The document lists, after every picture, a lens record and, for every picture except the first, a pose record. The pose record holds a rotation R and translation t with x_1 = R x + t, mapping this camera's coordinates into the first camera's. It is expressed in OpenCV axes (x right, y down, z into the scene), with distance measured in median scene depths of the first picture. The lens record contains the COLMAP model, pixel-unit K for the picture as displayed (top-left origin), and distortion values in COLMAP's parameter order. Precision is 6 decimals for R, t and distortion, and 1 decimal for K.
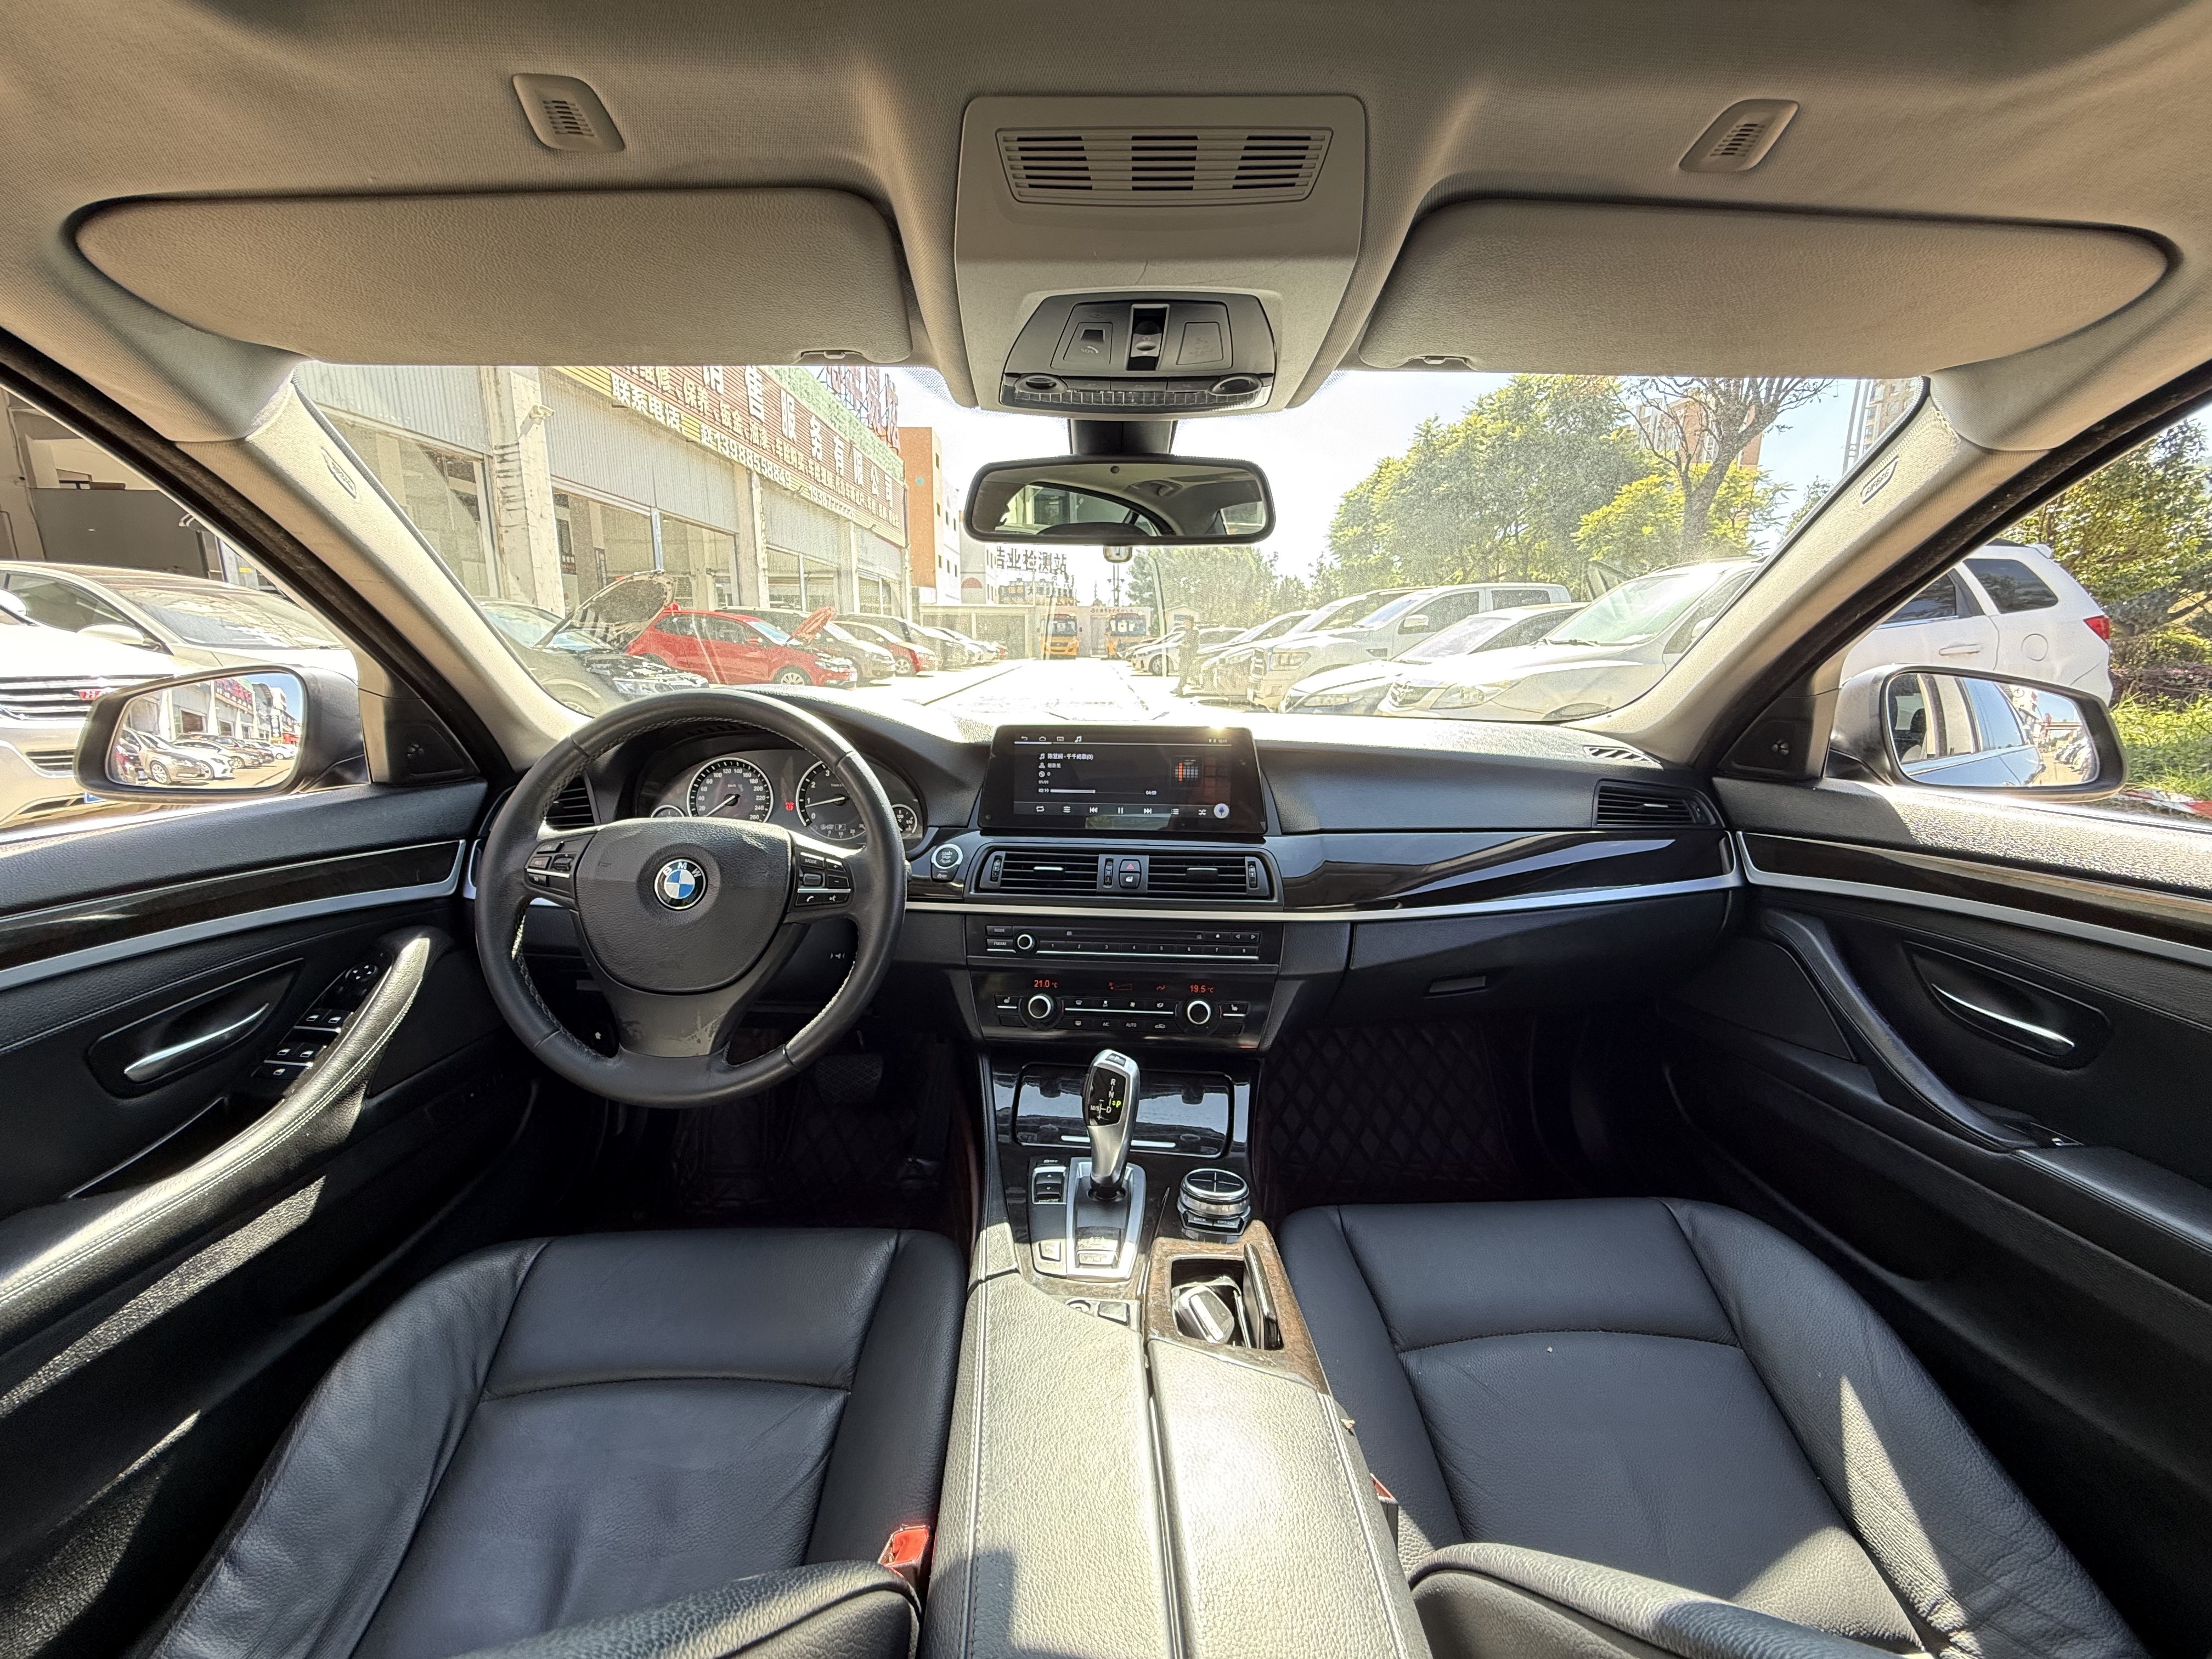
lens RADIAL K [[887.0, 0, 1101.9], [0, 887.0, 832.3], [0, 0, 1]] dist [0.002000, 0.000083]
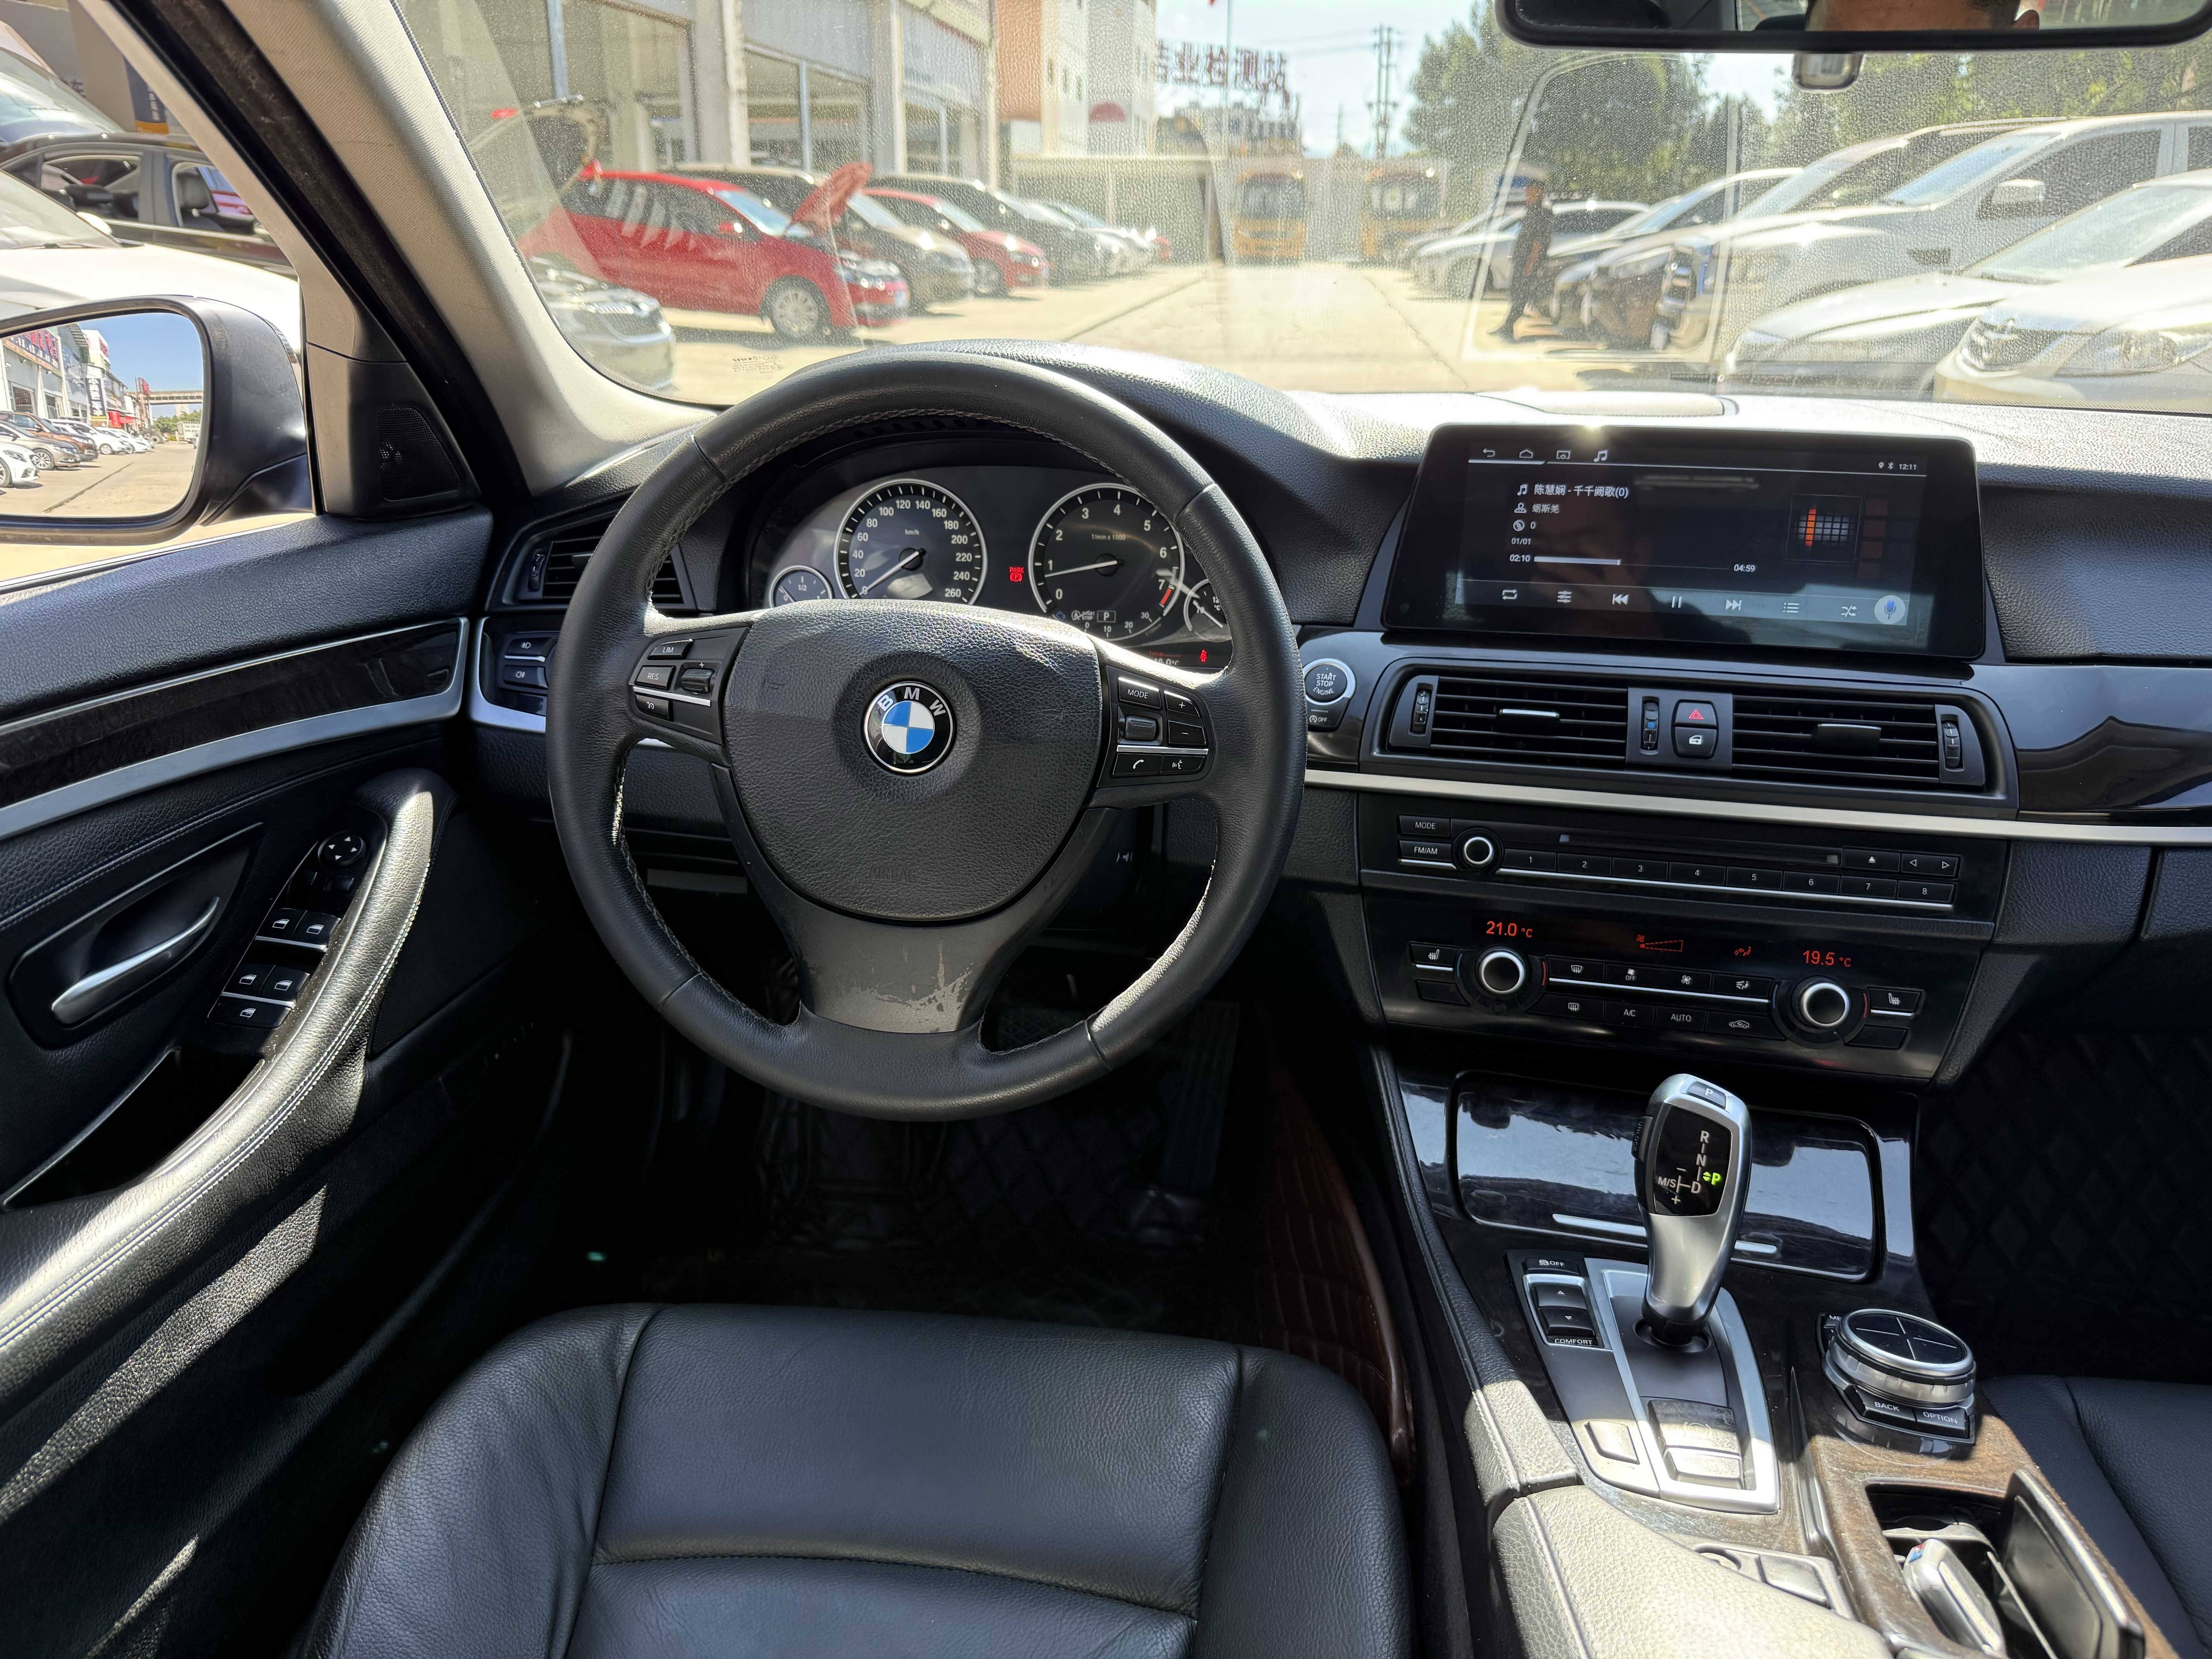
lens RADIAL K [[1592.3, 0, 1101.1], [0, 1592.3, 845.2], [0, 0, 1]] dist [0.003609, -0.016067]
pose [[0.989883, 0.051596, -0.132170, -0.176821], [-0.030264, 0.986881, 0.158588, -0.021974], [0.138619, -0.152984, 0.978458, 0.041744]]
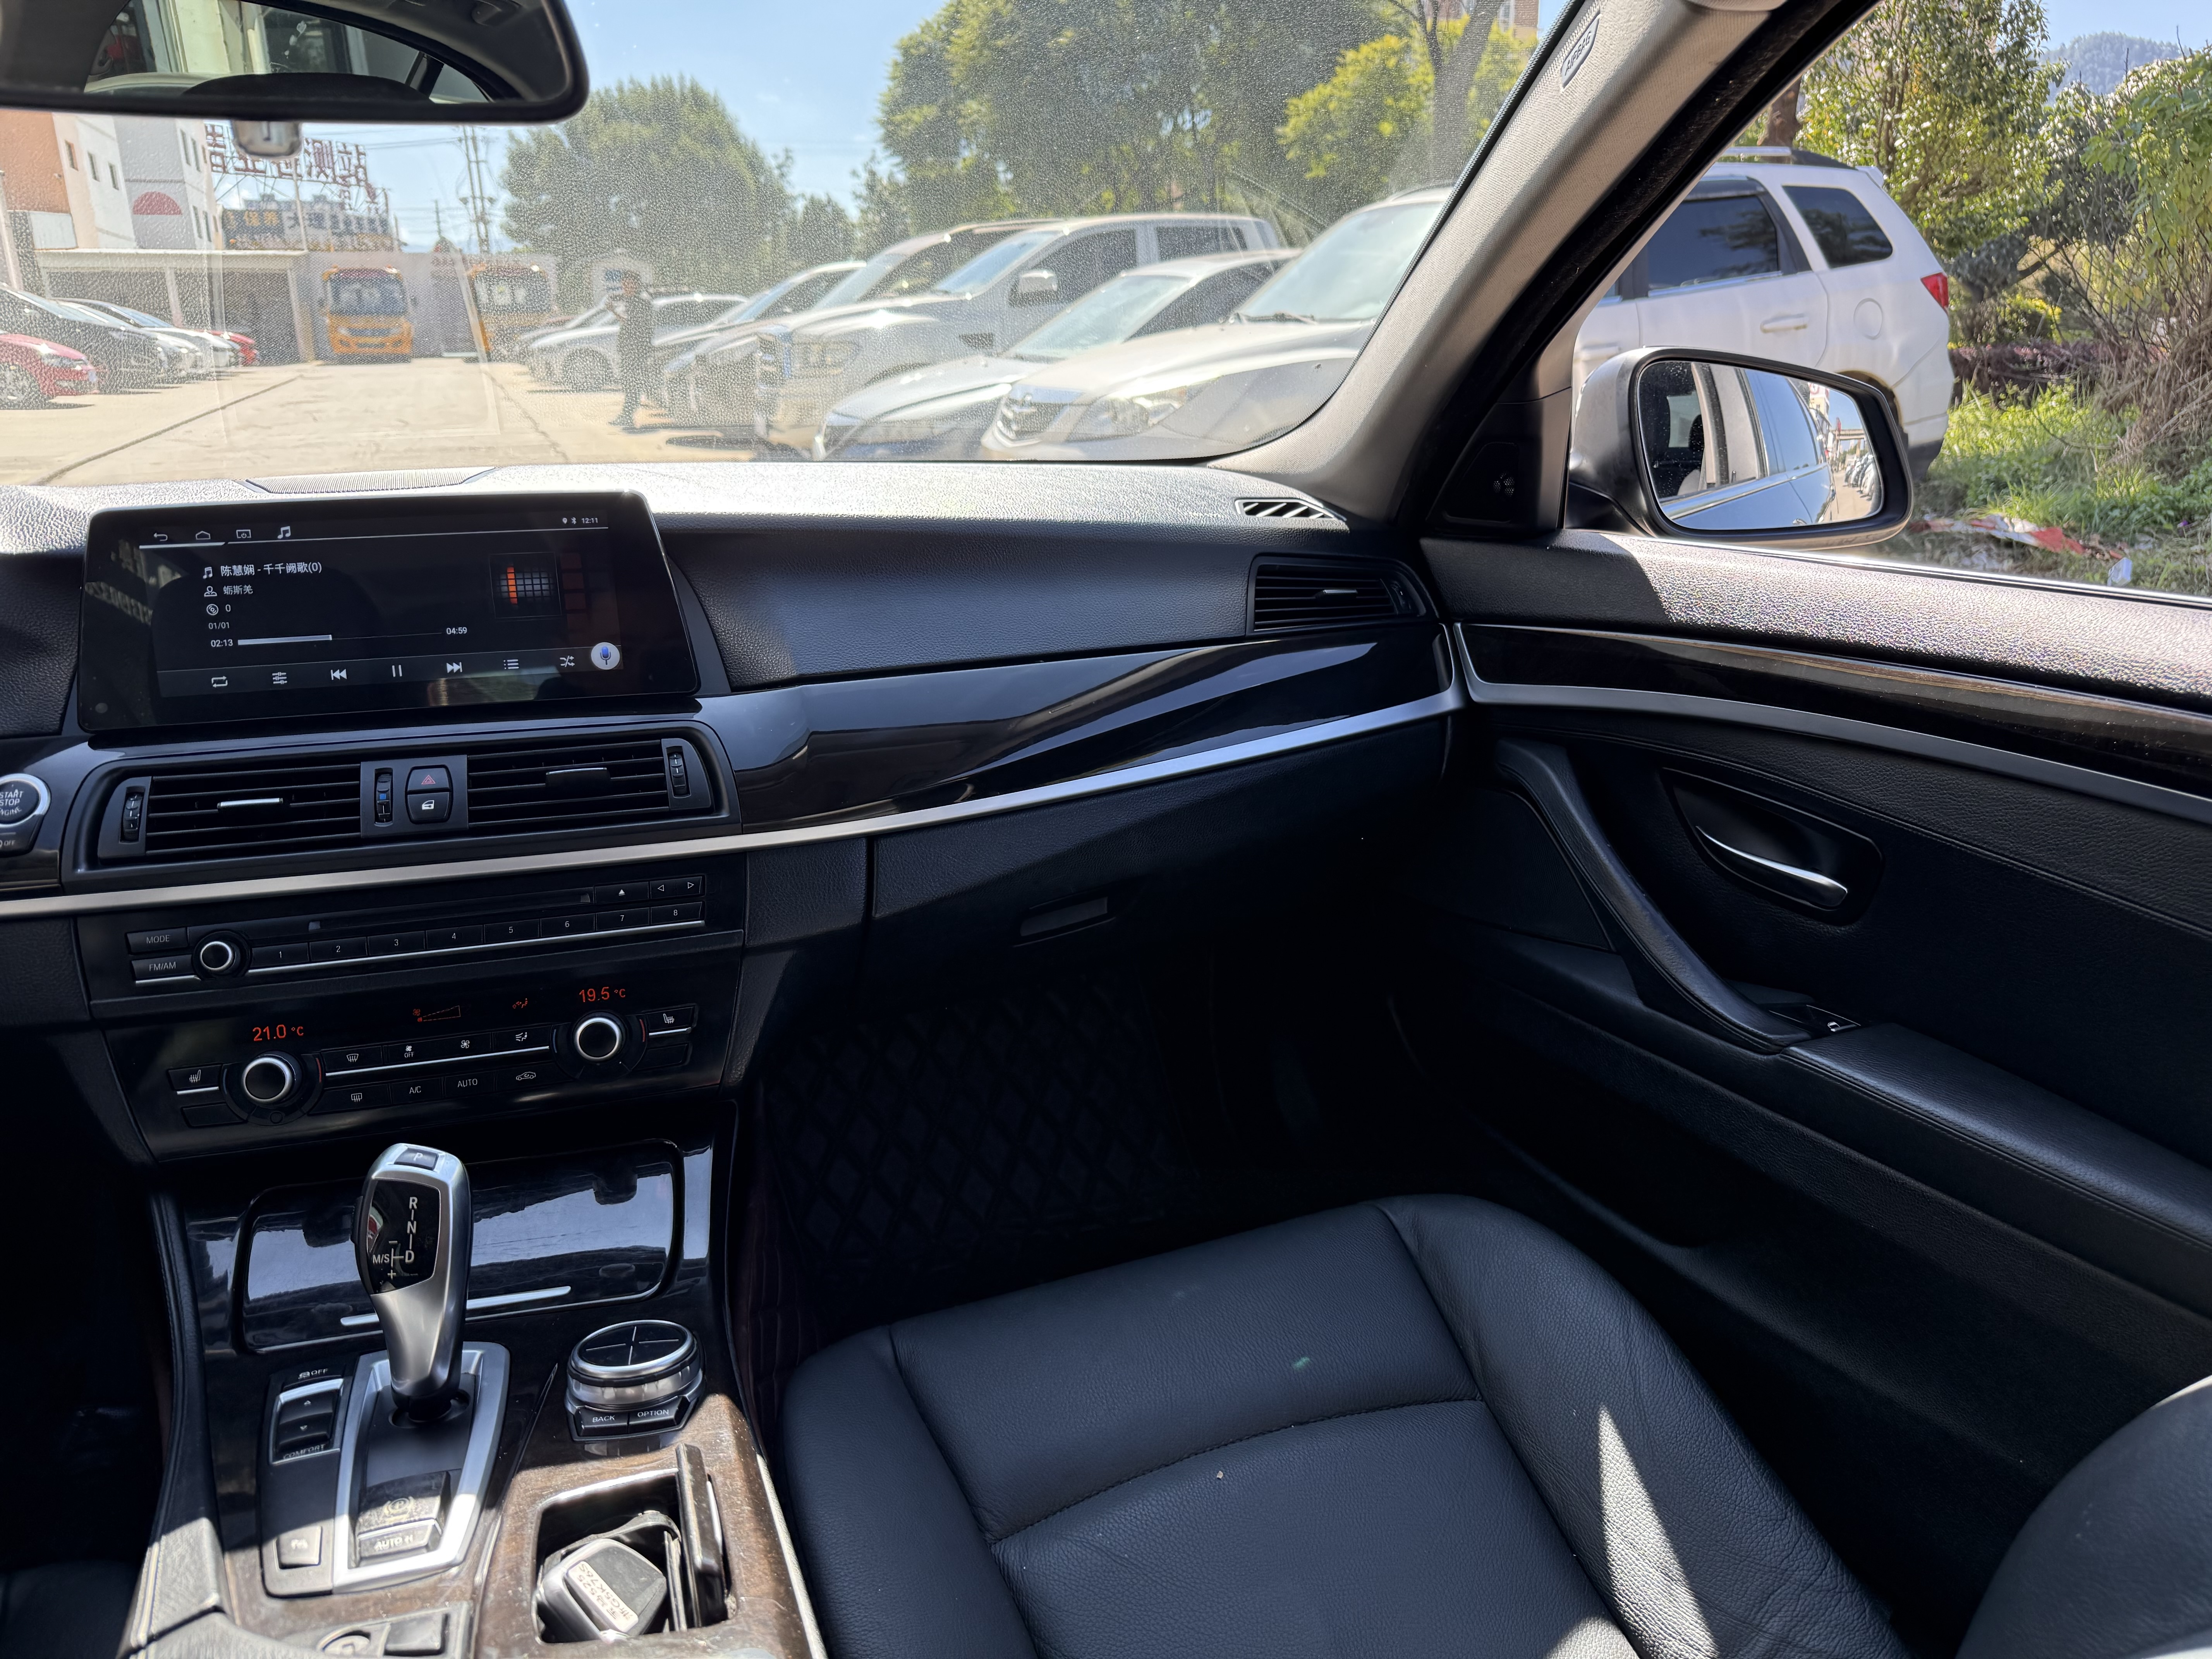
lens RADIAL K [[1592.3, 0, 1101.1], [0, 1592.3, 845.2], [0, 0, 1]] dist [0.003609, -0.016067]
pose [[0.934777, -0.121260, 0.333898, 0.080902], [0.085359, 0.989070, 0.120225, -0.001413], [-0.344827, -0.083882, 0.934911, 0.009792]]
